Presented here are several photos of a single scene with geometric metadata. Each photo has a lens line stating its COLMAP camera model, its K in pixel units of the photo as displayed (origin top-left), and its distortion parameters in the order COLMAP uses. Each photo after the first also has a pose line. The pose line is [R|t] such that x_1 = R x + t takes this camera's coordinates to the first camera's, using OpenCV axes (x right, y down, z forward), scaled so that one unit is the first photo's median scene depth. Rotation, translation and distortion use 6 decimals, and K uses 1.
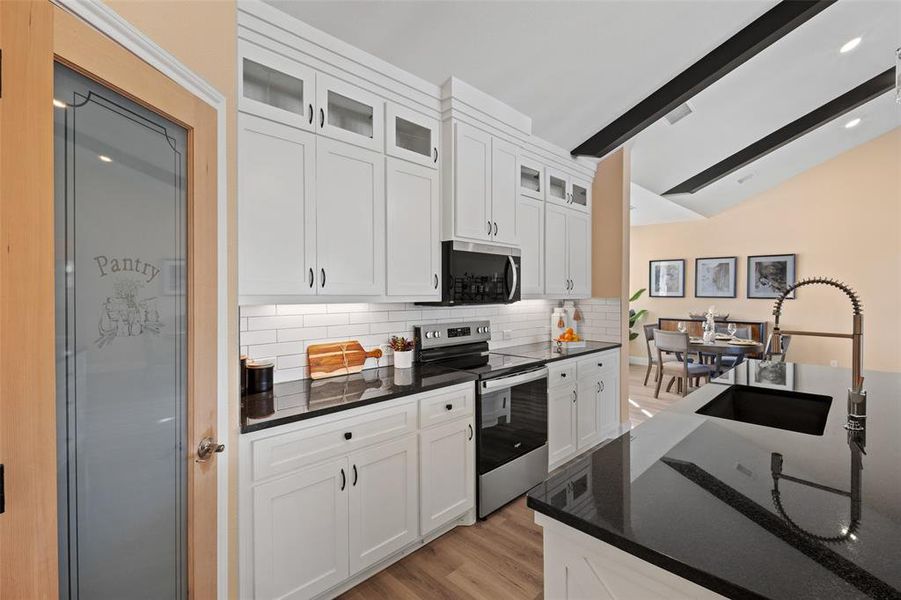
lens RADIAL K [[394.4, 0, 428.3], [0, 394.4, 304.0], [0, 0, 1]] dist [-0.001539, -0.000093]
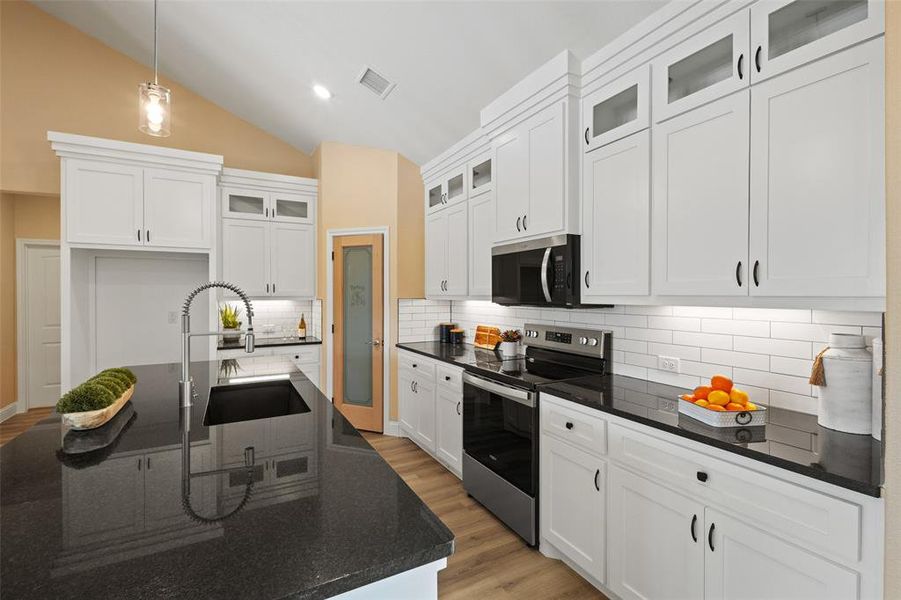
lens RADIAL K [[406.0, 0, 446.6], [0, 406.0, 294.8], [0, 0, 1]] dist [0.000419, -0.000071]
pose [[-0.240239, 0.014067, -0.970612, 1.210090], [-0.015239, 0.999717, 0.018261, -0.044424], [0.970594, 0.019178, -0.239956, 1.141427]]
